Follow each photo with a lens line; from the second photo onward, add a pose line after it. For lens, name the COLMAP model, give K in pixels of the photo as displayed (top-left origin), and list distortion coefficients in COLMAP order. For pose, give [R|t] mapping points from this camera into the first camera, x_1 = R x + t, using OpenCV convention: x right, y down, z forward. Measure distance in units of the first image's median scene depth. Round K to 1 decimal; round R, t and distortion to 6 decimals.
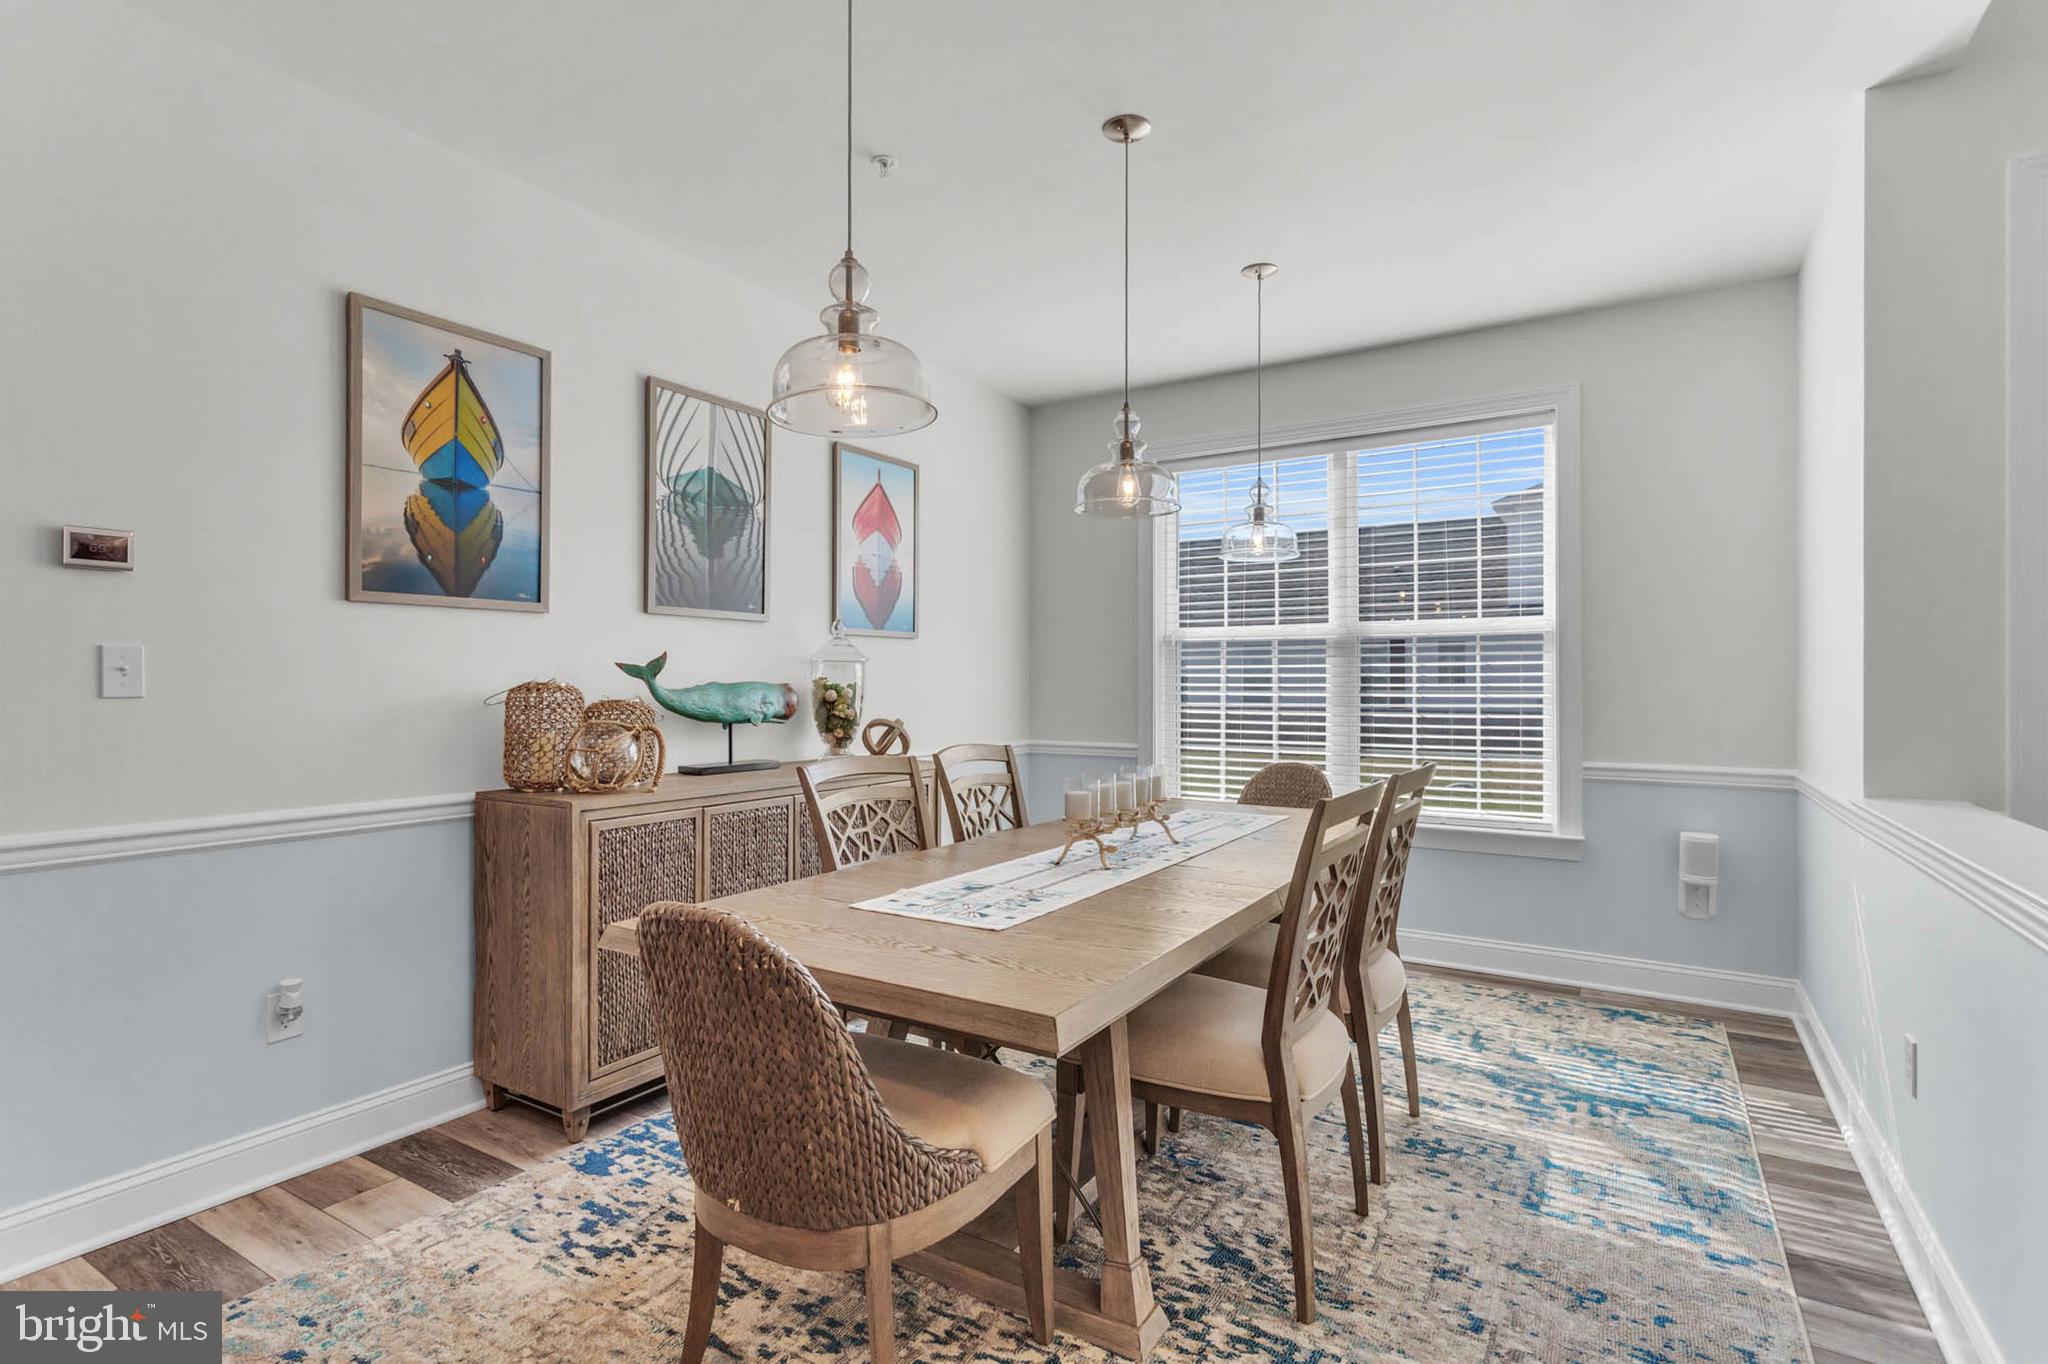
lens RADIAL K [[990.9, 0, 1019.4], [0, 990.9, 676.8], [0, 0, 1]] dist [-0.000042, -0.000121]
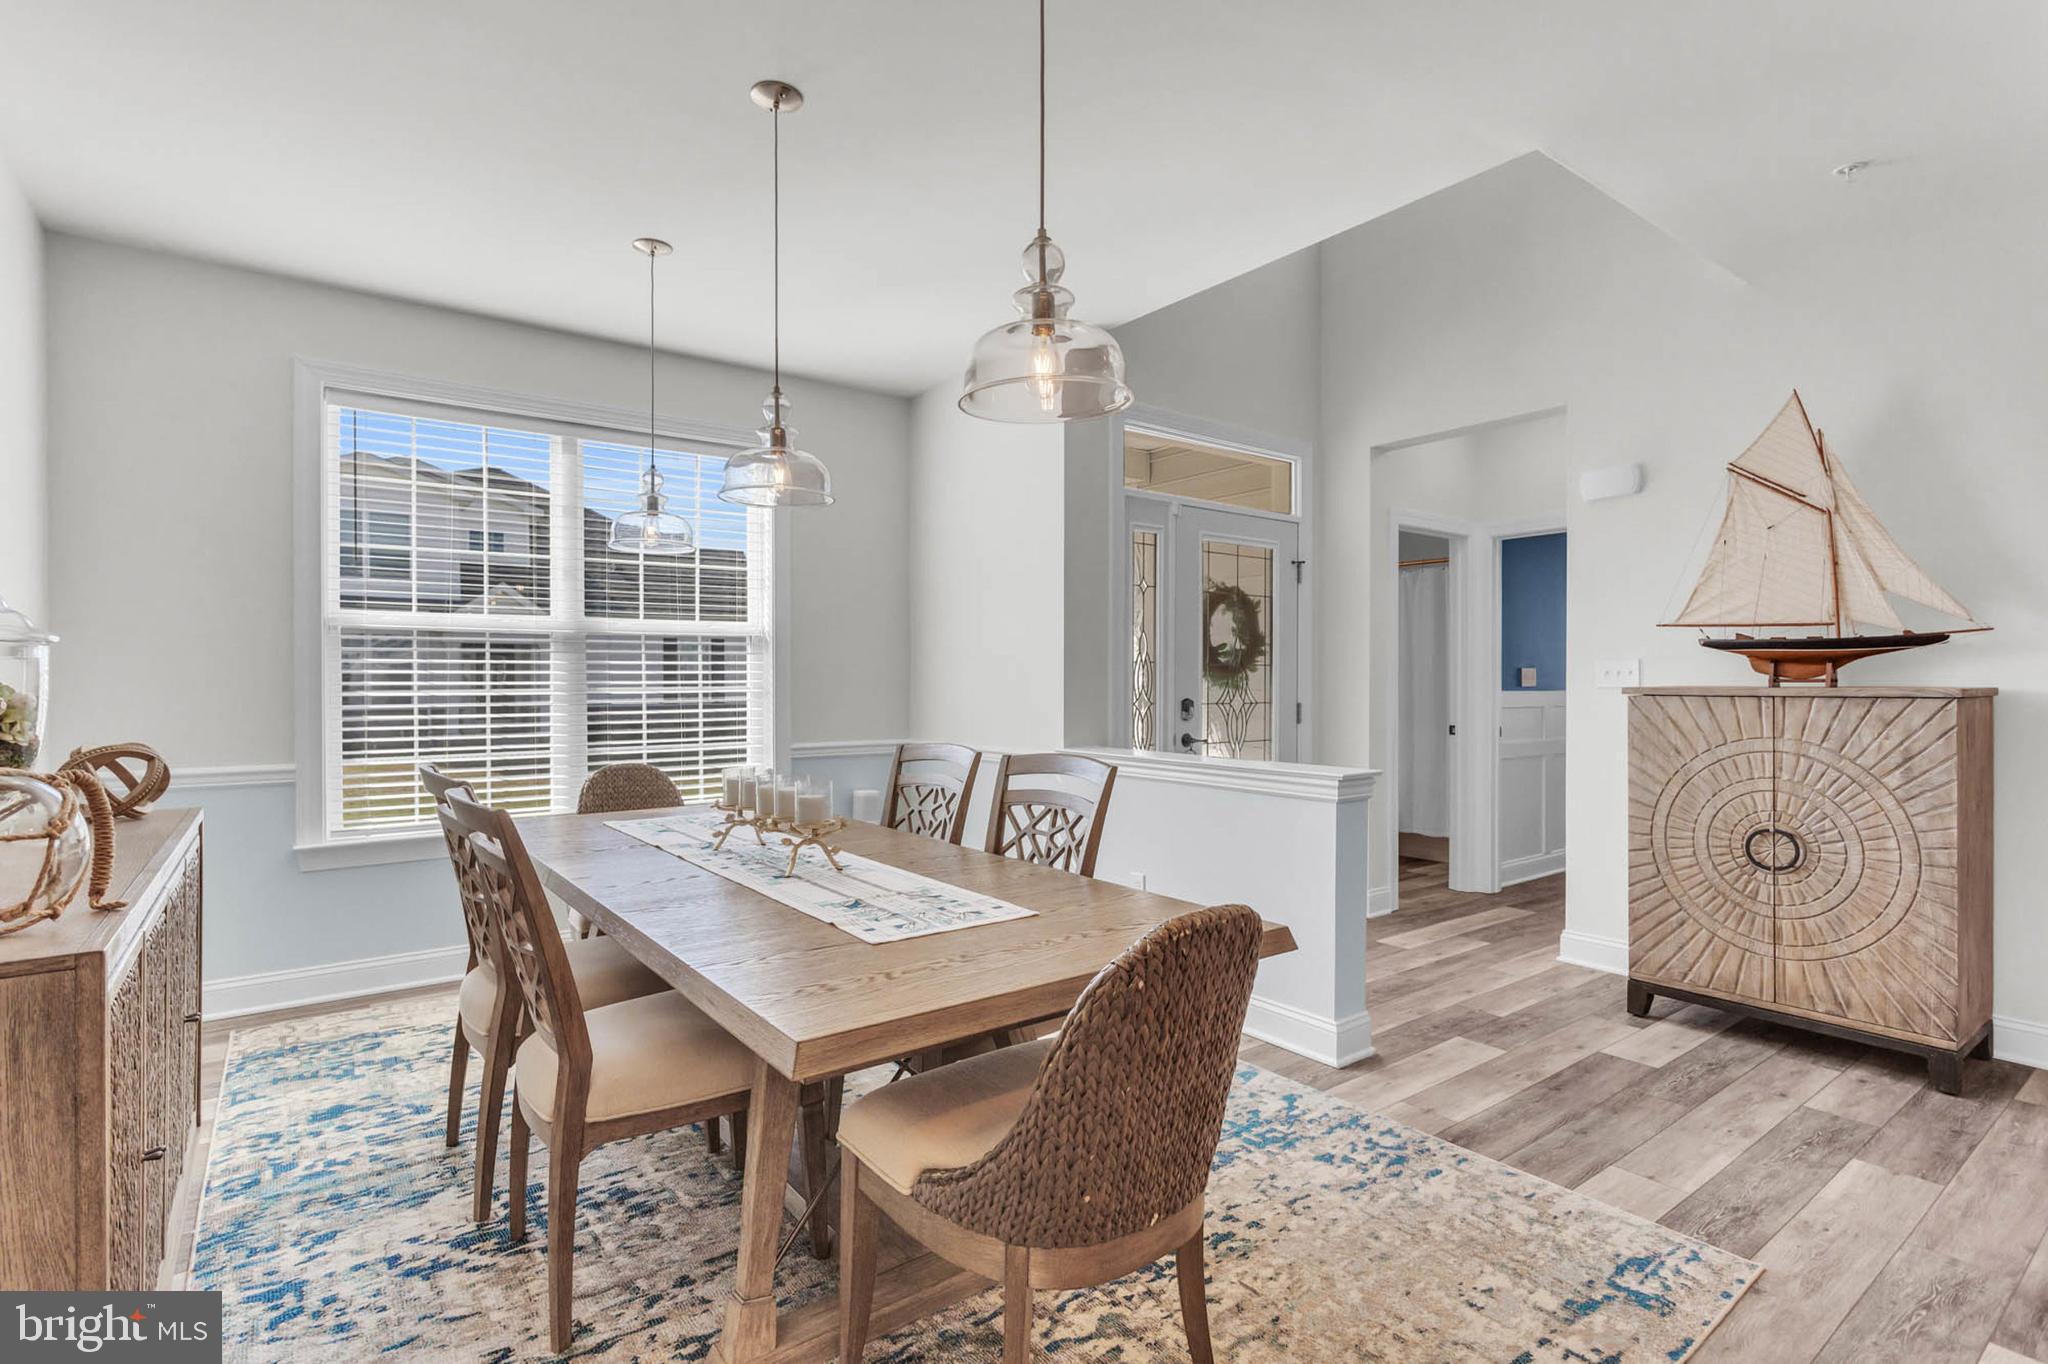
lens RADIAL K [[990.9, 0, 1018.5], [0, 990.9, 681.1], [0, 0, 1]] dist [-0.000042, -0.000121]
pose [[0.370812, -0.004275, 0.928698, -0.444337], [-0.002394, 0.999982, 0.005559, 0.000628], [-0.928705, -0.004284, 0.370795, 0.277122]]
